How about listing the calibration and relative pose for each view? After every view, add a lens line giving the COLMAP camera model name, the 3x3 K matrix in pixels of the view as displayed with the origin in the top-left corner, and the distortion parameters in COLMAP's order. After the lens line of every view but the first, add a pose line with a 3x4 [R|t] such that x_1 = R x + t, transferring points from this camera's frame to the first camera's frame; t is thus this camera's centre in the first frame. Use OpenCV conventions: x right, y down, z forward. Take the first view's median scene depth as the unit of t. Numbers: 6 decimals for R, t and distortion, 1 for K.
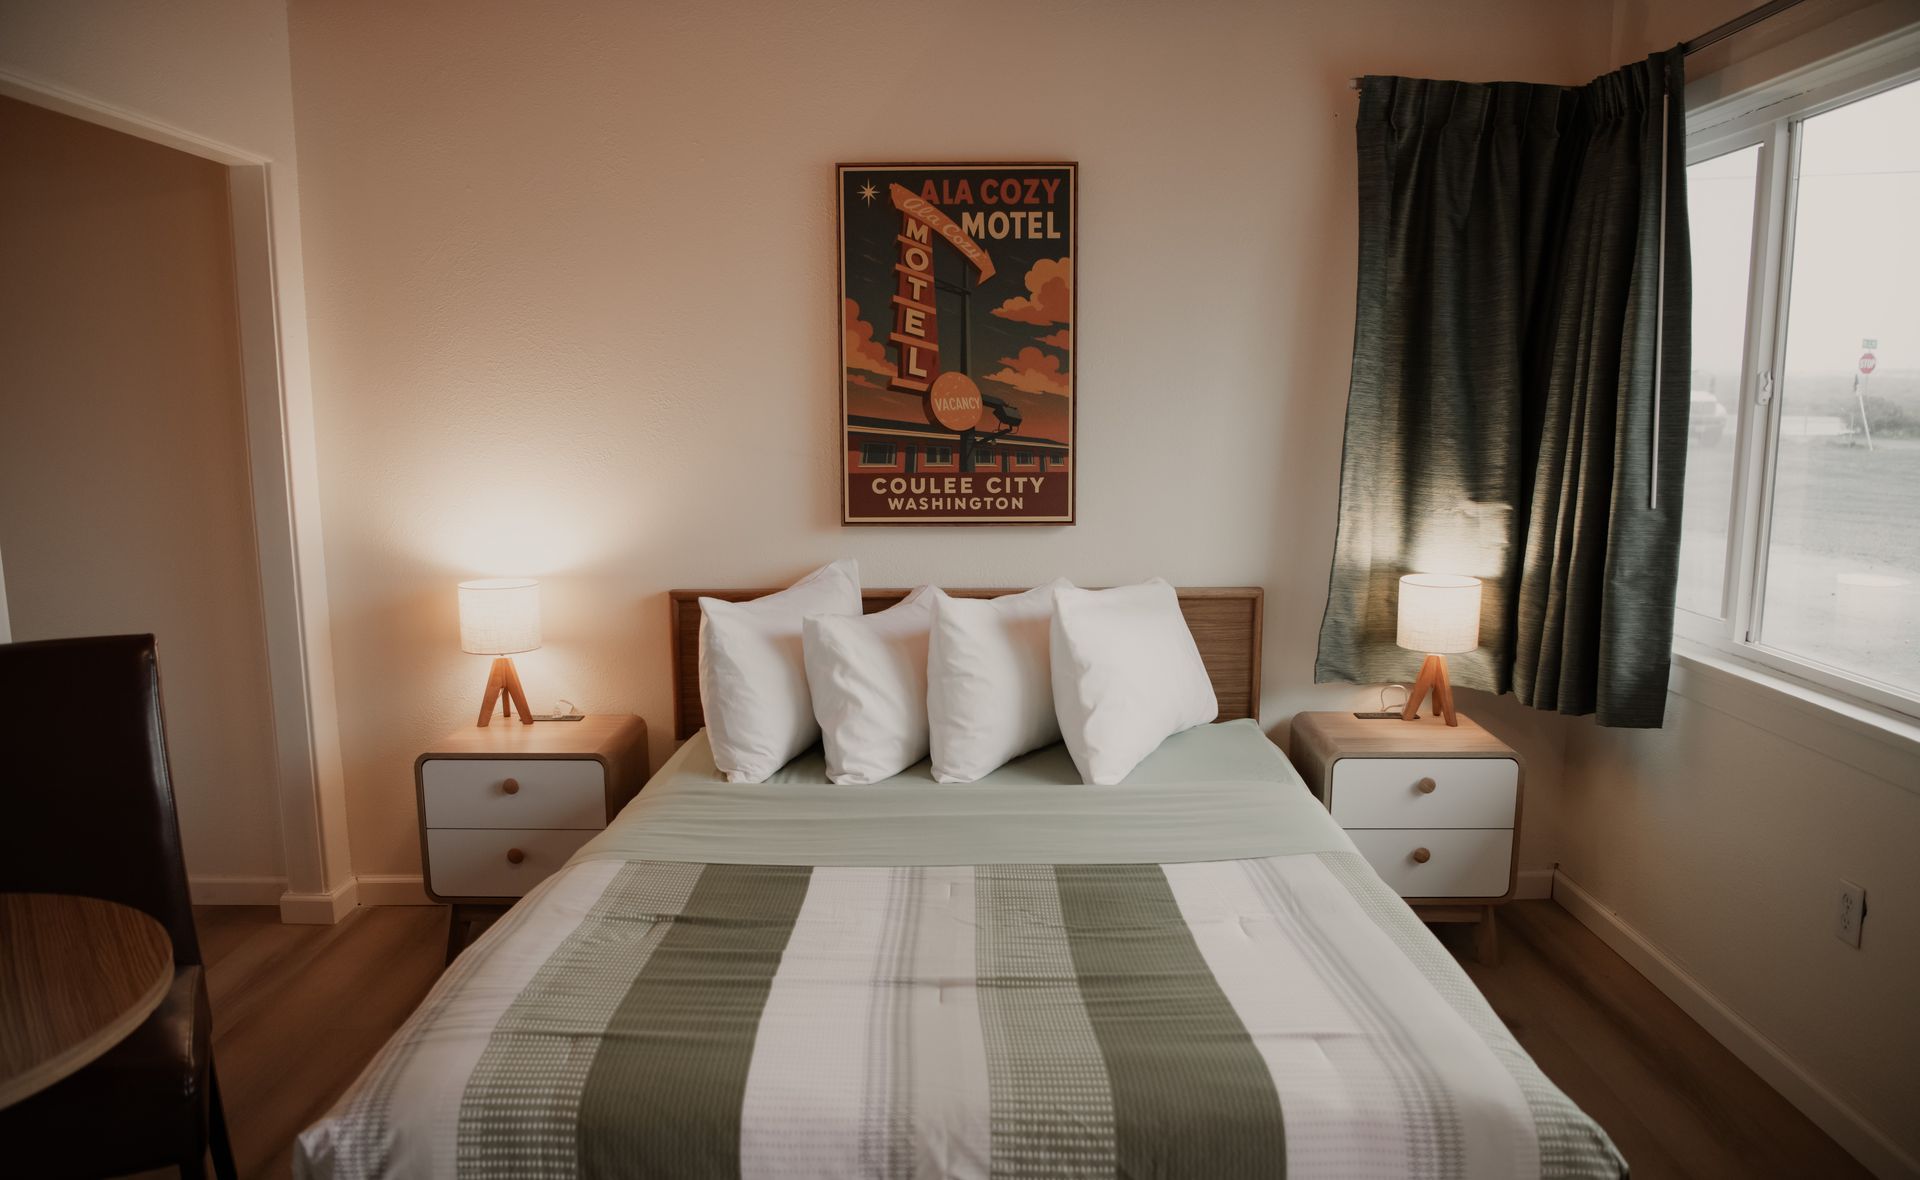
lens RADIAL K [[1323.1, 0, 960.4], [0, 1323.1, 626.9], [0, 0, 1]] dist [-0.071934, 0.006694]
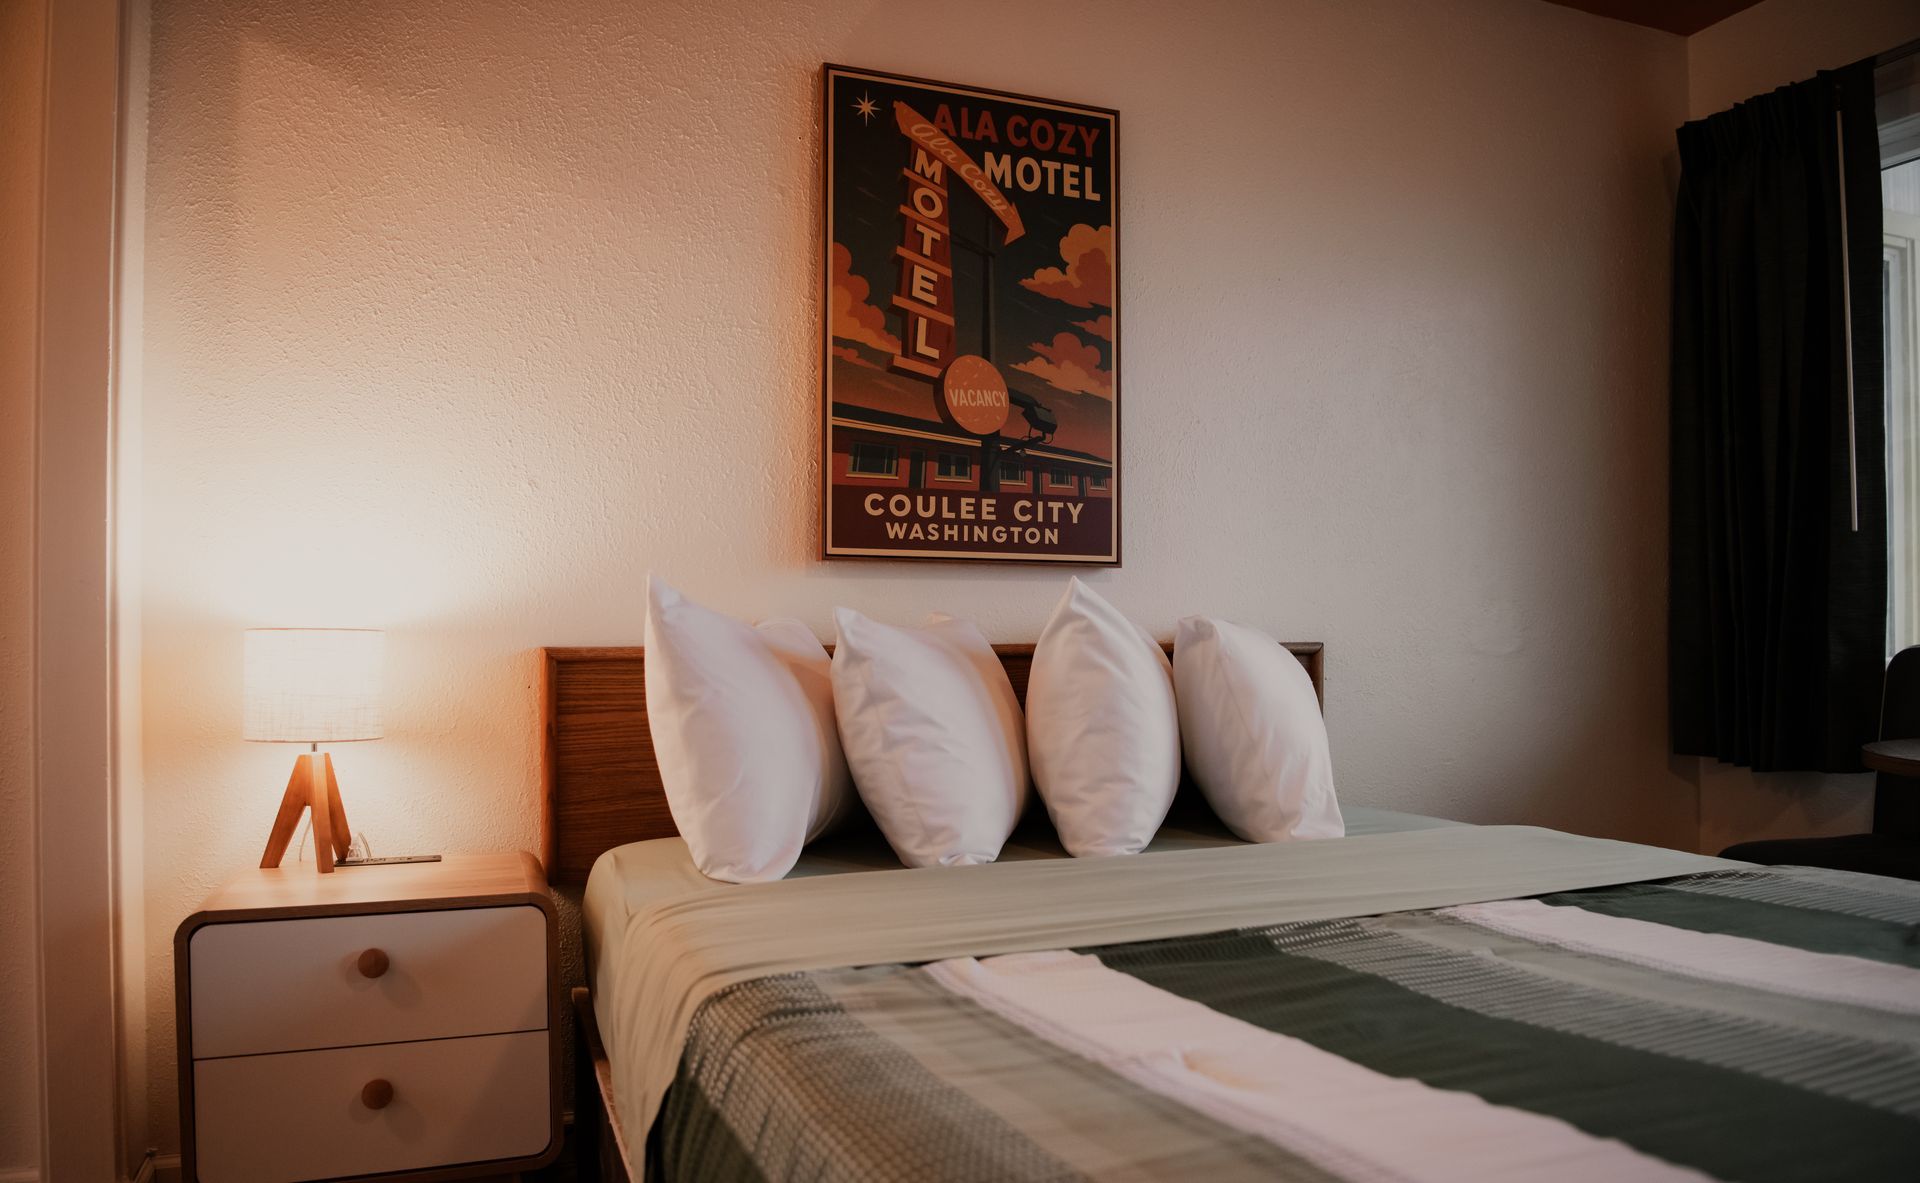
lens RADIAL K [[1323.1, 0, 960.4], [0, 1323.1, 628.4], [0, 0, 1]] dist [-0.071934, 0.006694]
pose [[0.924652, 0.012871, 0.380595, -0.291374], [0.055701, 0.984109, -0.168604, 0.081190], [-0.376717, 0.177100, 0.909241, 0.359728]]
